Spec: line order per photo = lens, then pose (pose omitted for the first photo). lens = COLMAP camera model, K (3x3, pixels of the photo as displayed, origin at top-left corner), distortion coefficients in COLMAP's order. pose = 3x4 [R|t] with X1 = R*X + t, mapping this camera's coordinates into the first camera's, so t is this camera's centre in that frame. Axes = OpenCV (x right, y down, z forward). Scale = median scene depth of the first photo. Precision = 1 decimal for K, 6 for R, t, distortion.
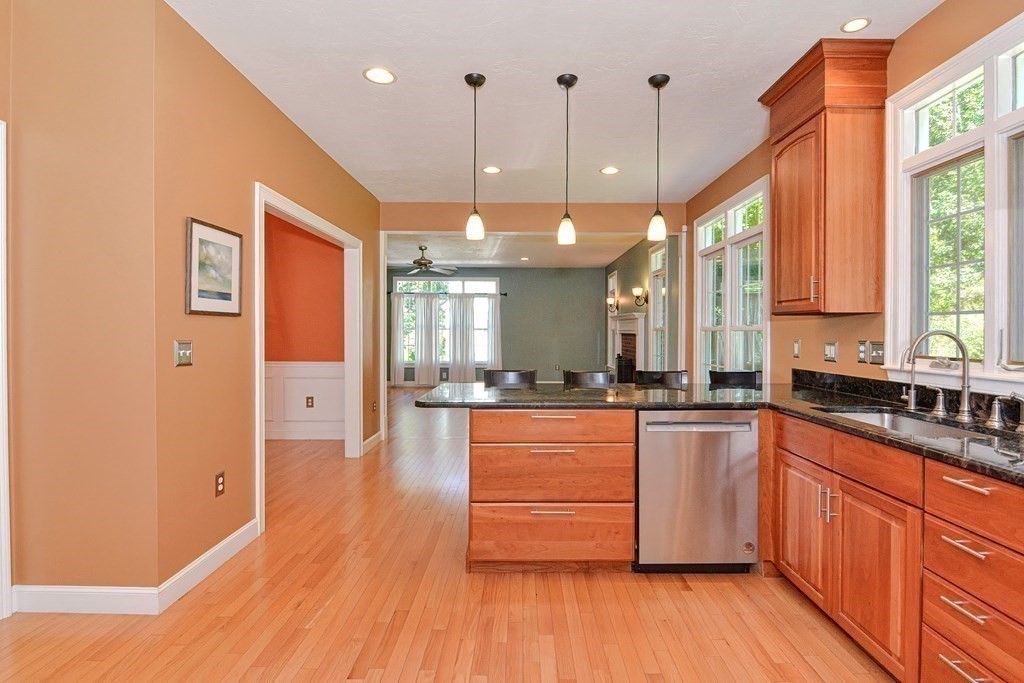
lens RADIAL K [[498.0, 0, 519.9], [0, 498.0, 336.5], [0, 0, 1]] dist [0.001408, -0.009857]
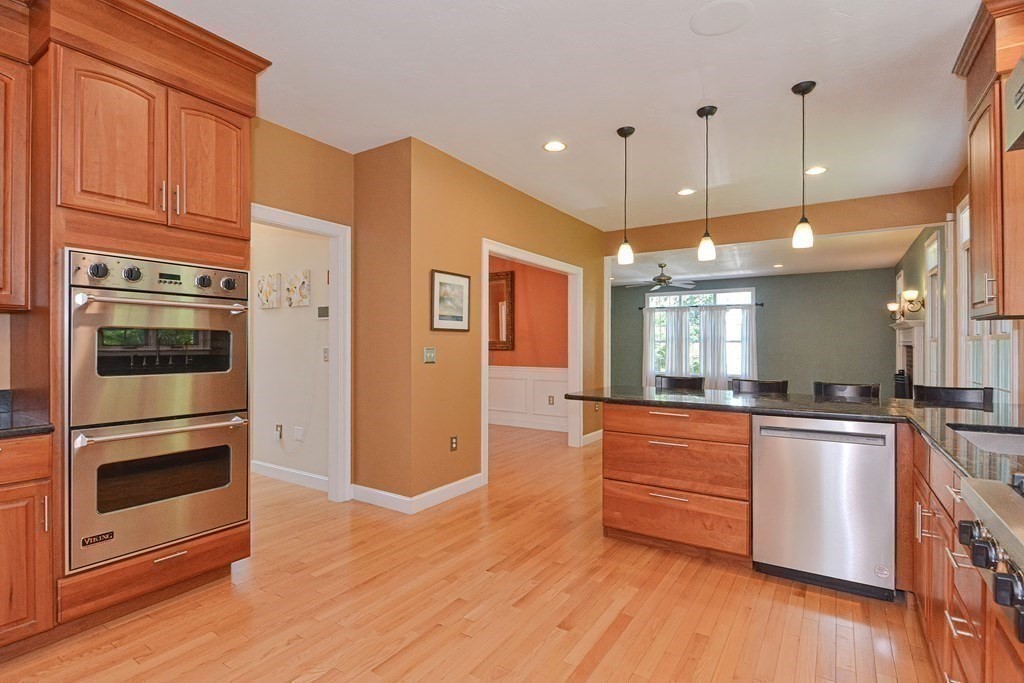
lens RADIAL K [[485.8, 0, 512.5], [0, 485.8, 344.3], [0, 0, 1]] dist [-0.000500, -0.011180]
pose [[0.832222, -0.002237, -0.554439, 0.340773], [-0.004402, 0.999934, -0.010642, 0.011587], [0.554426, 0.011297, 0.832156, -0.121186]]
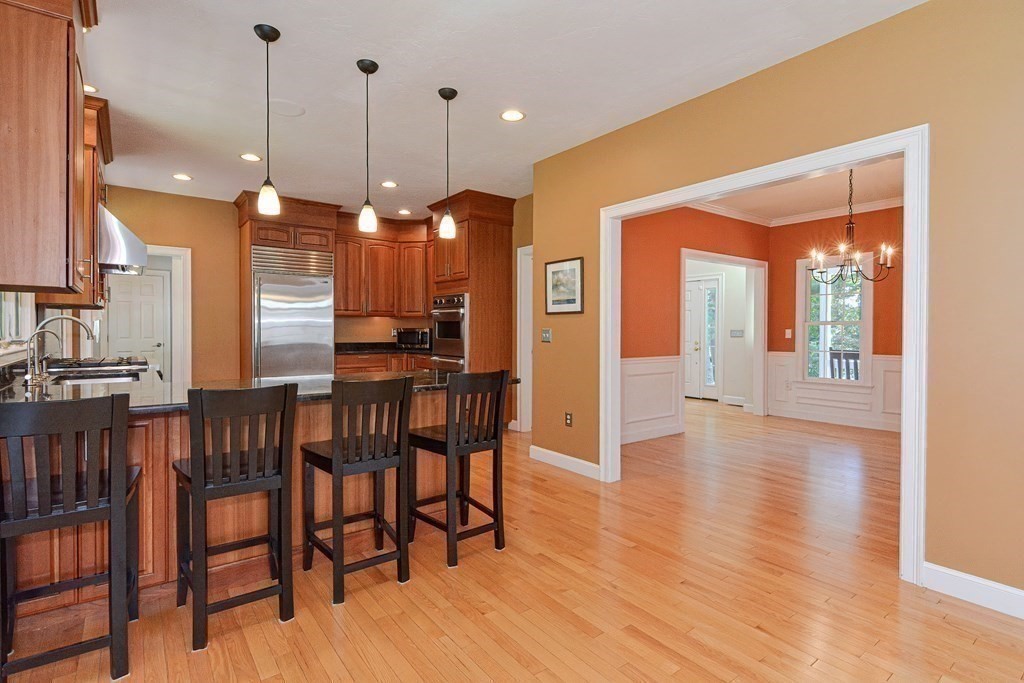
lens RADIAL K [[500.3, 0, 507.4], [0, 500.3, 336.3], [0, 0, 1]] dist [0.002852, 0.000284]
pose [[-0.796795, 0.000557, -0.604249, 0.495171], [-0.011329, 0.999810, 0.015862, 0.006265], [0.604143, 0.019484, -0.796638, 2.041942]]
